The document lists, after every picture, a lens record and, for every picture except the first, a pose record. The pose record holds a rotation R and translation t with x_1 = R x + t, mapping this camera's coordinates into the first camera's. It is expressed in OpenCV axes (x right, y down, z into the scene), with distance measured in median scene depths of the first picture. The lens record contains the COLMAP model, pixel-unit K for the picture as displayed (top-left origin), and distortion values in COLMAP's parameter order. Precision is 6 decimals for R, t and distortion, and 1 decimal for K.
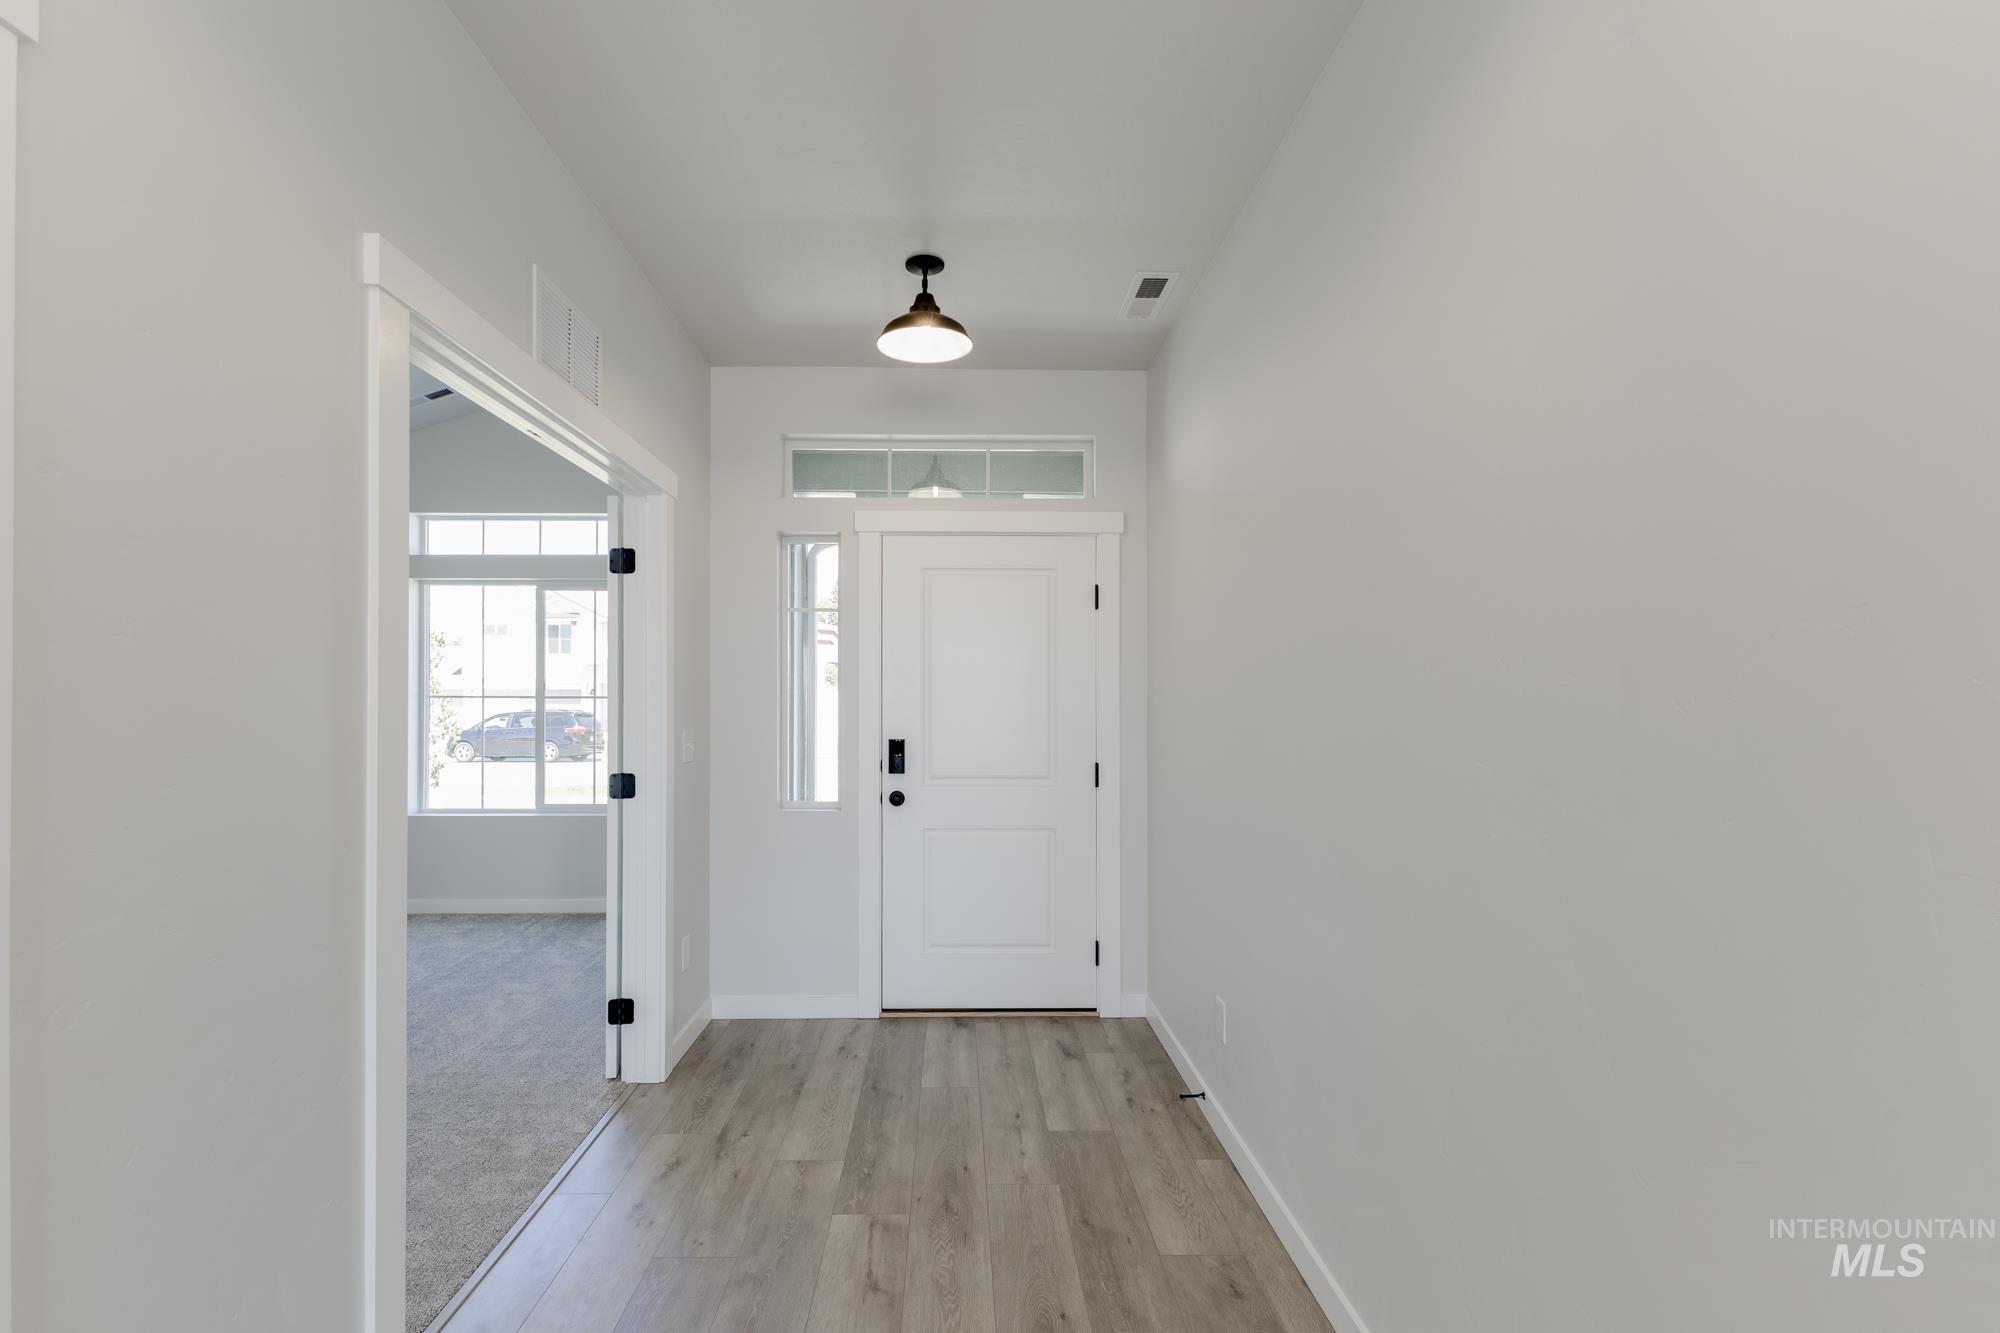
lens RADIAL K [[913.7, 0, 995.3], [0, 913.7, 694.9], [0, 0, 1]] dist [0.001323, -0.000033]
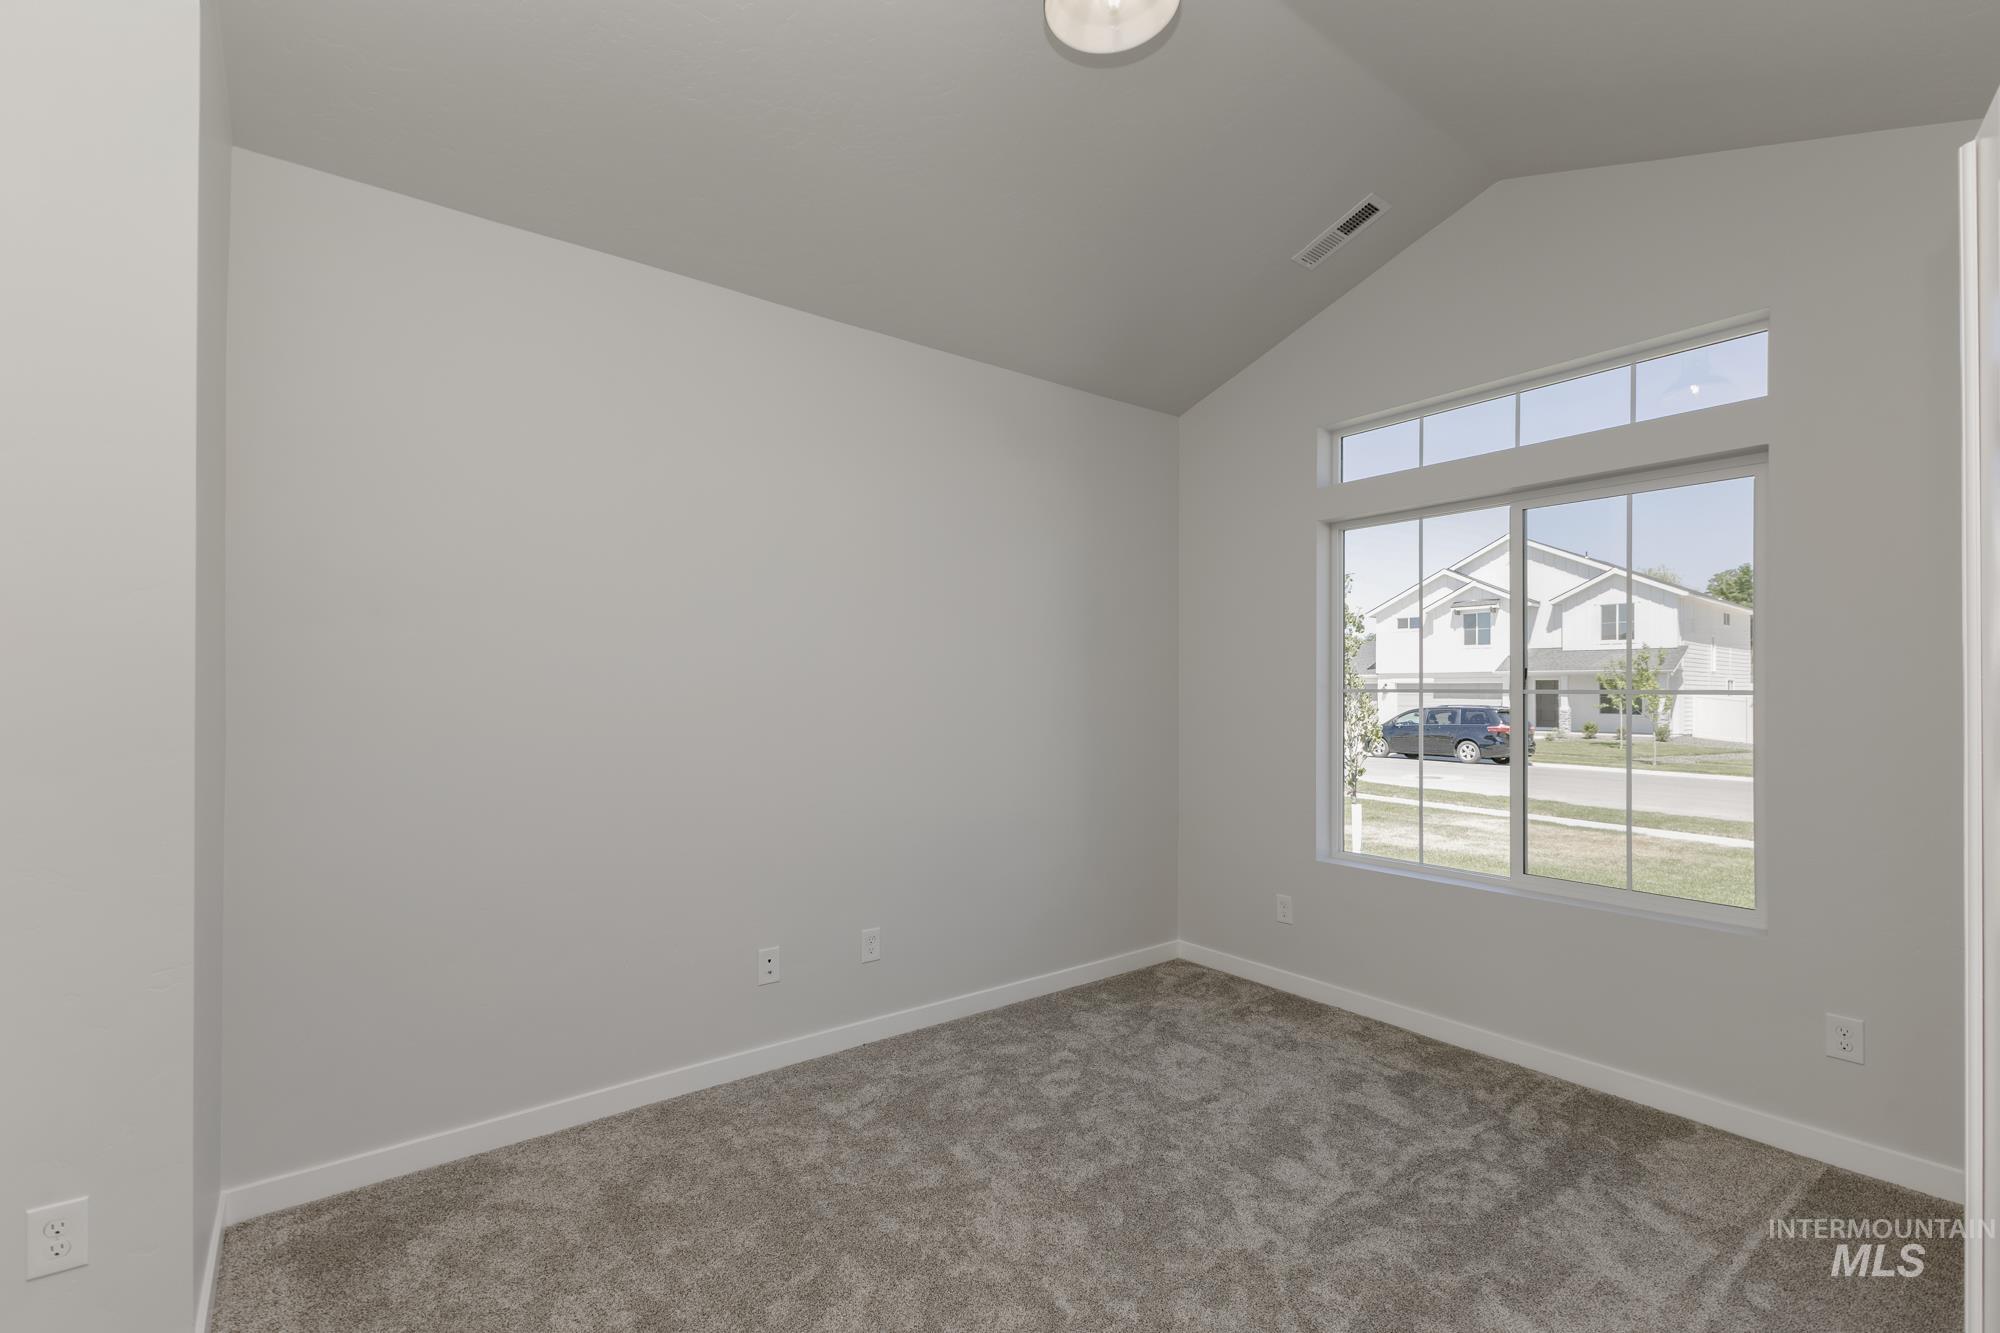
lens RADIAL K [[853.5, 0, 999.1], [0, 853.5, 687.5], [0, 0, 1]] dist [0.019768, 0.000020]
pose [[0.589209, -0.004373, -0.807969, -0.221911], [0.002231, 0.999990, -0.003785, 0.001215], [0.807977, 0.000428, 0.589213, 0.361766]]
